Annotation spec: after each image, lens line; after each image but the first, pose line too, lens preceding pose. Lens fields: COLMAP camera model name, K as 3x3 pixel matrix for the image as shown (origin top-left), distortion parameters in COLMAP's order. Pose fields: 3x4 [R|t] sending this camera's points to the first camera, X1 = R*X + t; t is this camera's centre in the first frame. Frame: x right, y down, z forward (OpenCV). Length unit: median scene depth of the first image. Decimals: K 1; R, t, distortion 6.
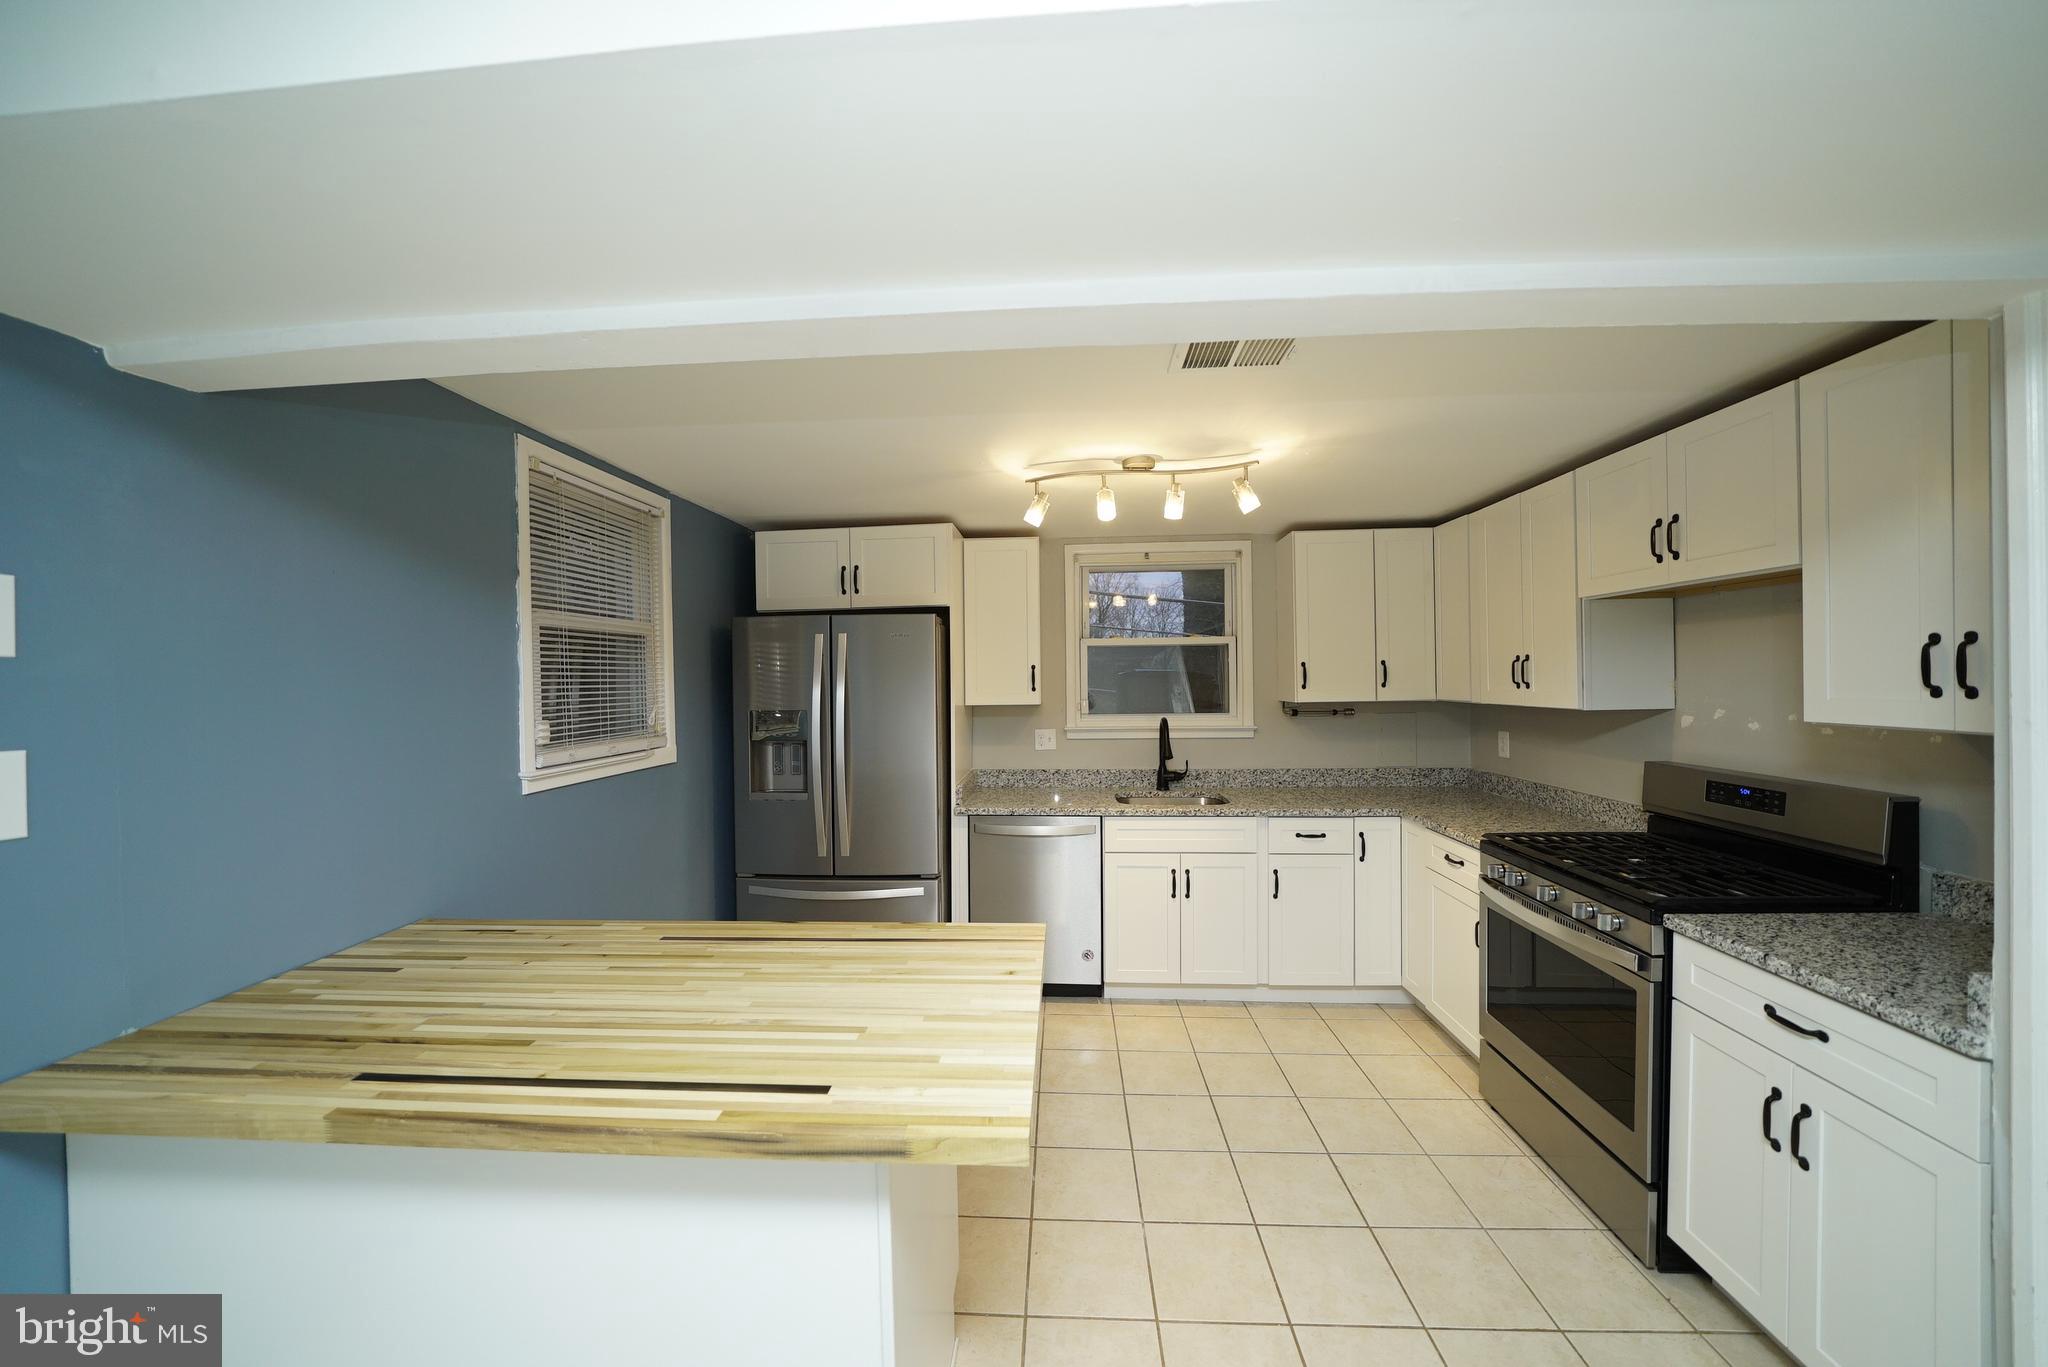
lens RADIAL K [[711.3, 0, 1022.3], [0, 711.3, 687.1], [0, 0, 1]] dist [-0.025698, 0.002330]
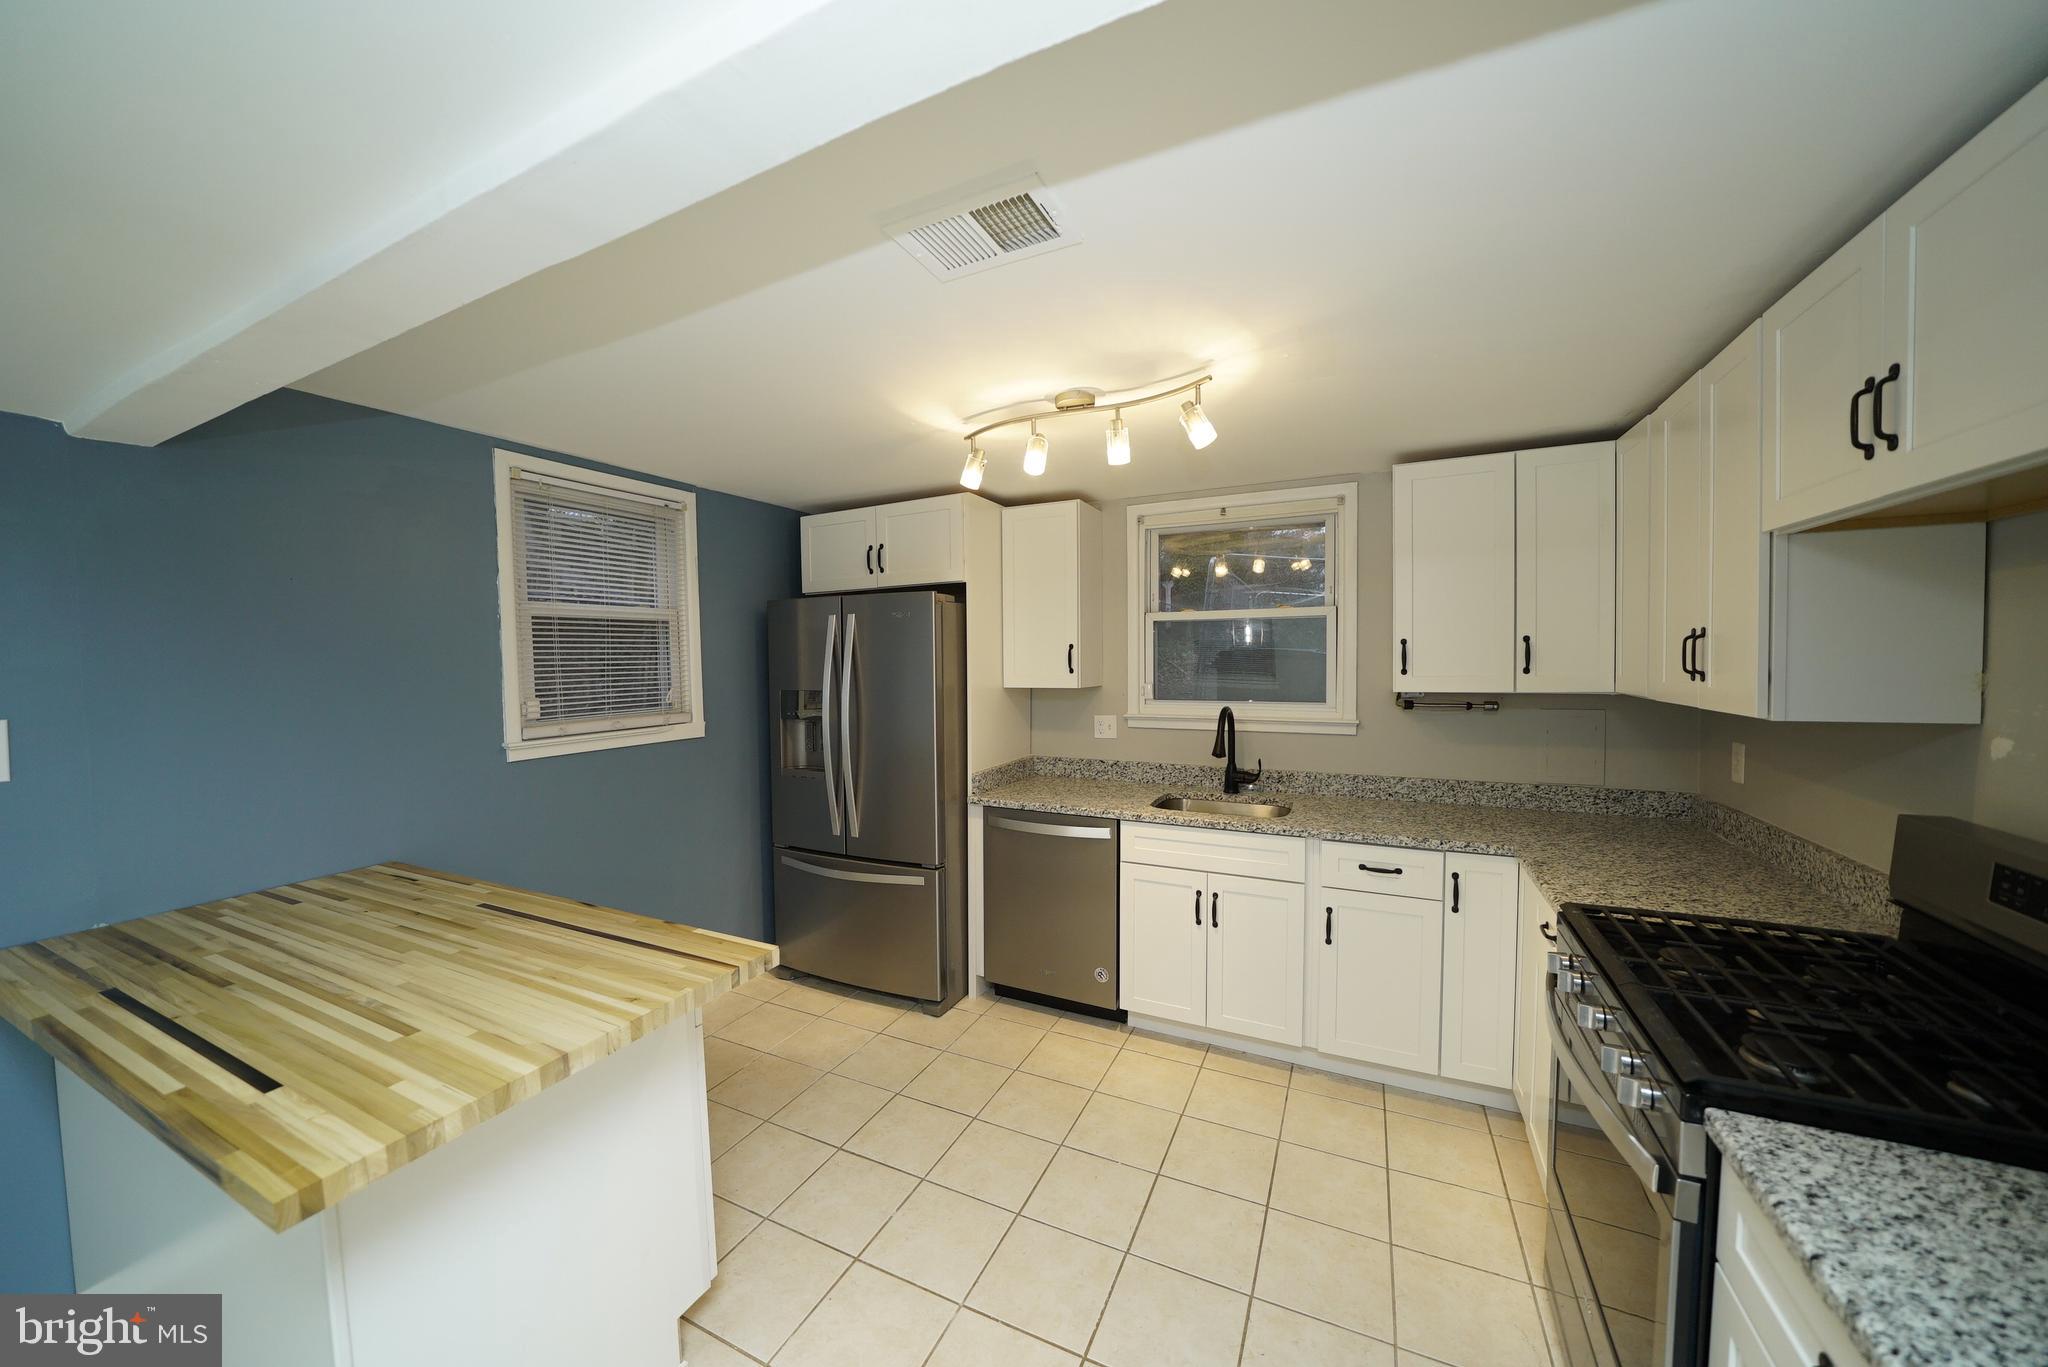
lens RADIAL K [[711.3, 0, 1022.3], [0, 711.3, 687.1], [0, 0, 1]] dist [-0.025698, 0.002330]
pose [[0.926152, 0.018270, -0.376708, 0.341203], [-0.004221, 0.999266, 0.038087, -0.012289], [0.377127, -0.033684, 0.925549, 0.167409]]
